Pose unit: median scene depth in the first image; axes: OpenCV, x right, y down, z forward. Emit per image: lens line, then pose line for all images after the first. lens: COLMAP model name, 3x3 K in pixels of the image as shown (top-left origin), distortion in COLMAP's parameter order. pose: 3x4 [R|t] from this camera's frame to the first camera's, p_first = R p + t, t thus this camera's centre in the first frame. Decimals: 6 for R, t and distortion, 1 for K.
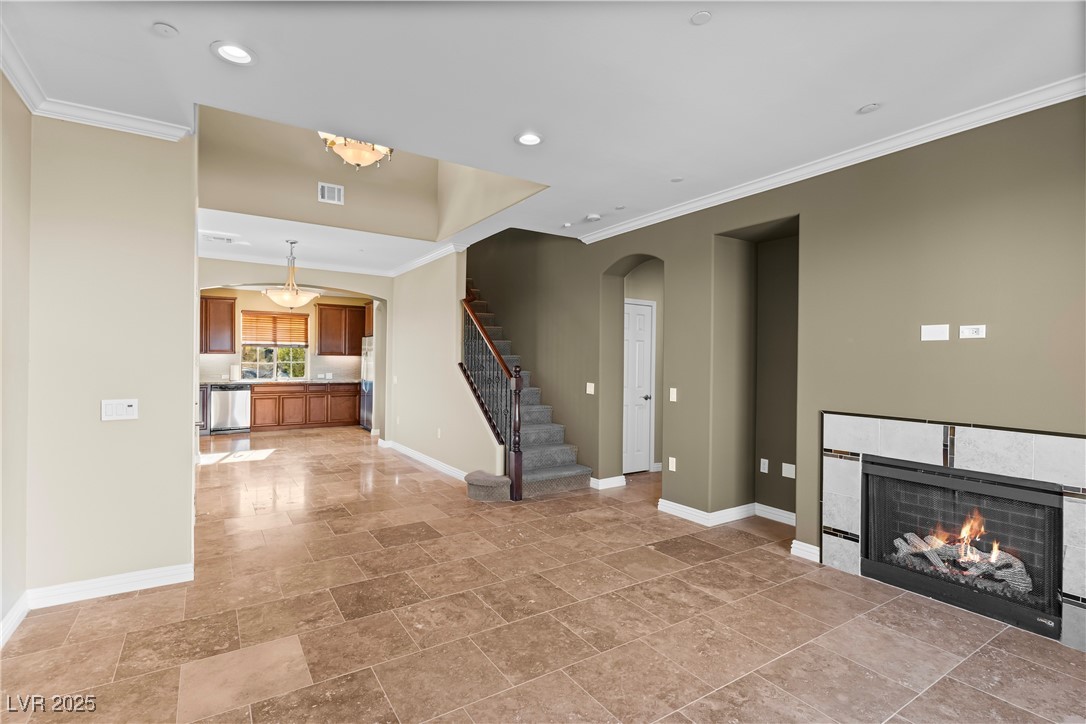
lens RADIAL K [[516.2, 0, 545.9], [0, 516.2, 362.0], [0, 0, 1]] dist [0.002189, -0.000132]
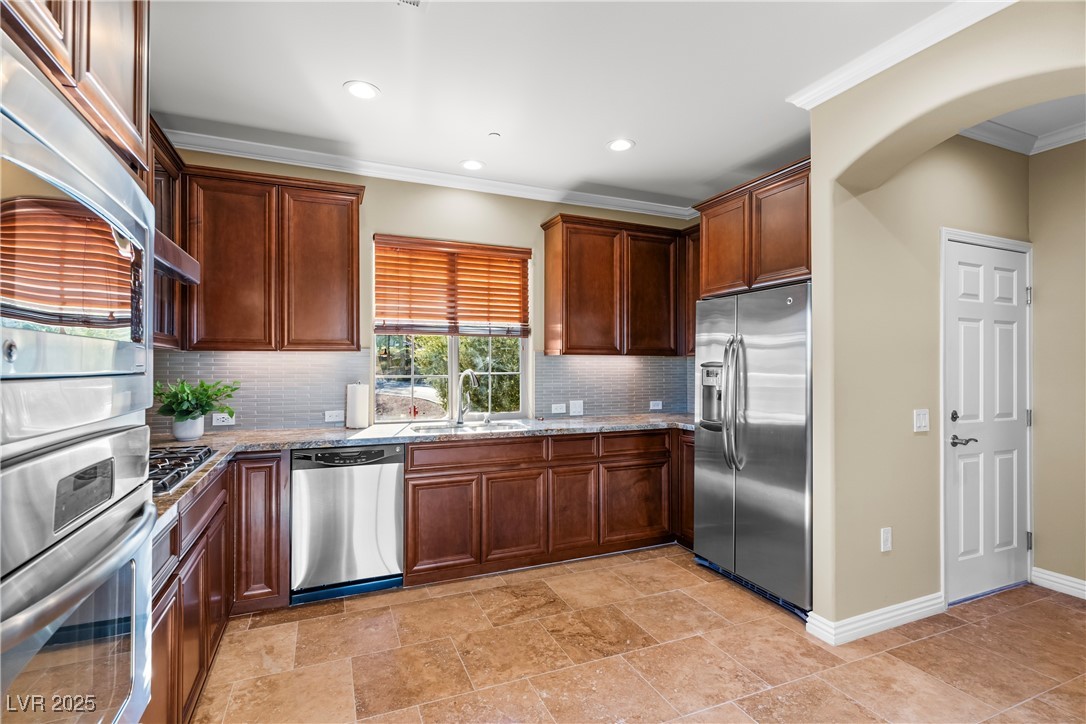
lens RADIAL K [[516.2, 0, 545.9], [0, 516.2, 362.0], [0, 0, 1]] dist [0.002189, -0.000132]
pose [[0.985027, -0.009674, -0.172127, -0.421495], [0.008119, 0.999920, -0.009738, -0.004355], [0.172207, 0.008195, 0.985027, 0.684973]]
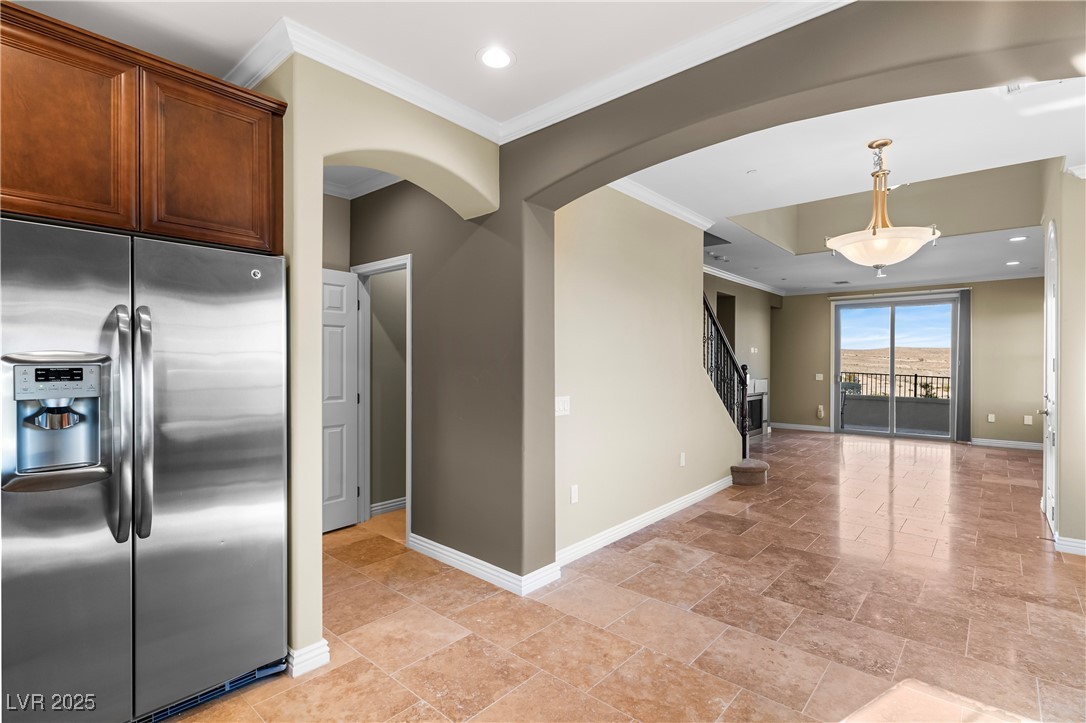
lens RADIAL K [[516.2, 0, 545.9], [0, 516.2, 361.5], [0, 0, 1]] dist [0.002189, -0.000132]
pose [[-0.267311, -0.015385, 0.963487, -0.583723], [-0.007463, 0.999876, 0.013895, -0.007357], [-0.963581, -0.003476, -0.267393, 0.936652]]
